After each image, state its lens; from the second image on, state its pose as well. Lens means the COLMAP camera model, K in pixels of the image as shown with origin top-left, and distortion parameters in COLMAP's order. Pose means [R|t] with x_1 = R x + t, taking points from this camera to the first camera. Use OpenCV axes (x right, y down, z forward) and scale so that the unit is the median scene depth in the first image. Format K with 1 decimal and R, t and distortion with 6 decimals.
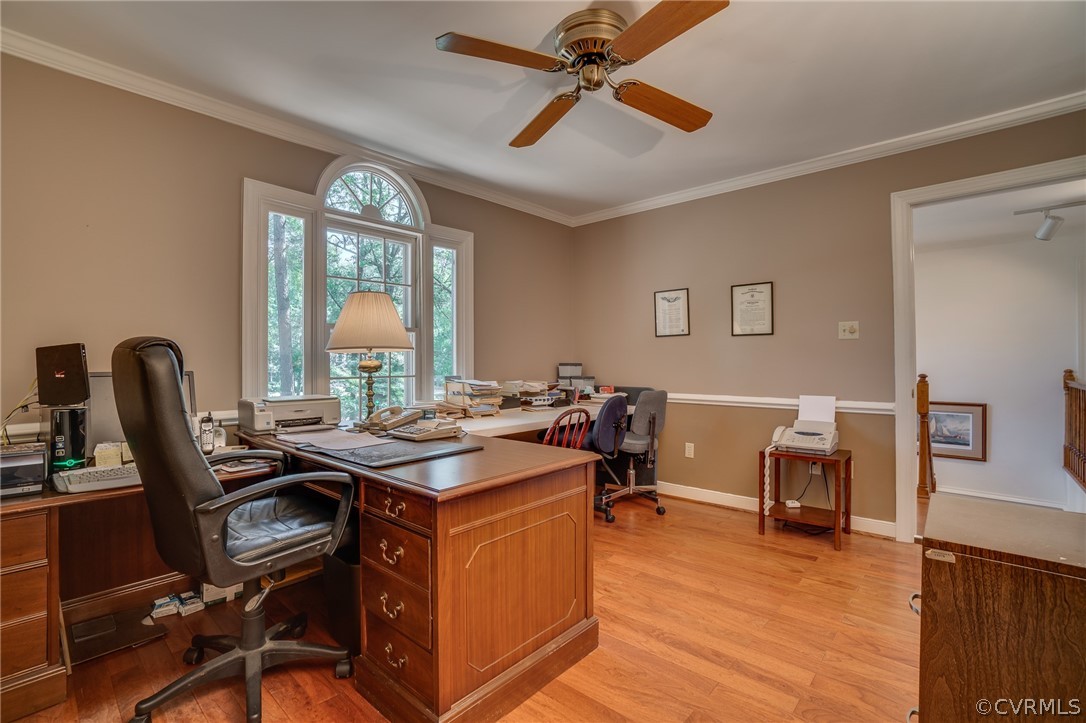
lens RADIAL K [[473.8, 0, 532.1], [0, 473.8, 362.0], [0, 0, 1]] dist [-0.061447, 0.015115]
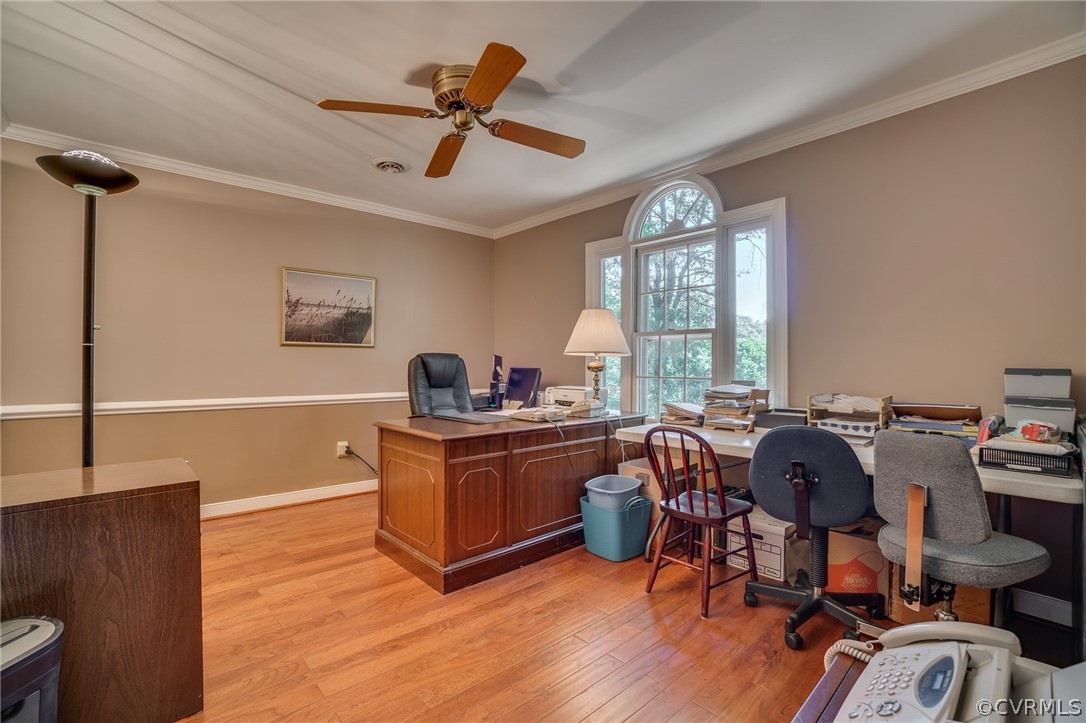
lens RADIAL K [[473.8, 0, 532.1], [0, 473.8, 362.0], [0, 0, 1]] dist [-0.061447, 0.015115]
pose [[-0.075055, -0.000540, -0.997179, 1.194622], [-0.004992, 0.999988, -0.000166, -0.004011], [0.997167, 0.004966, -0.075057, 1.166008]]
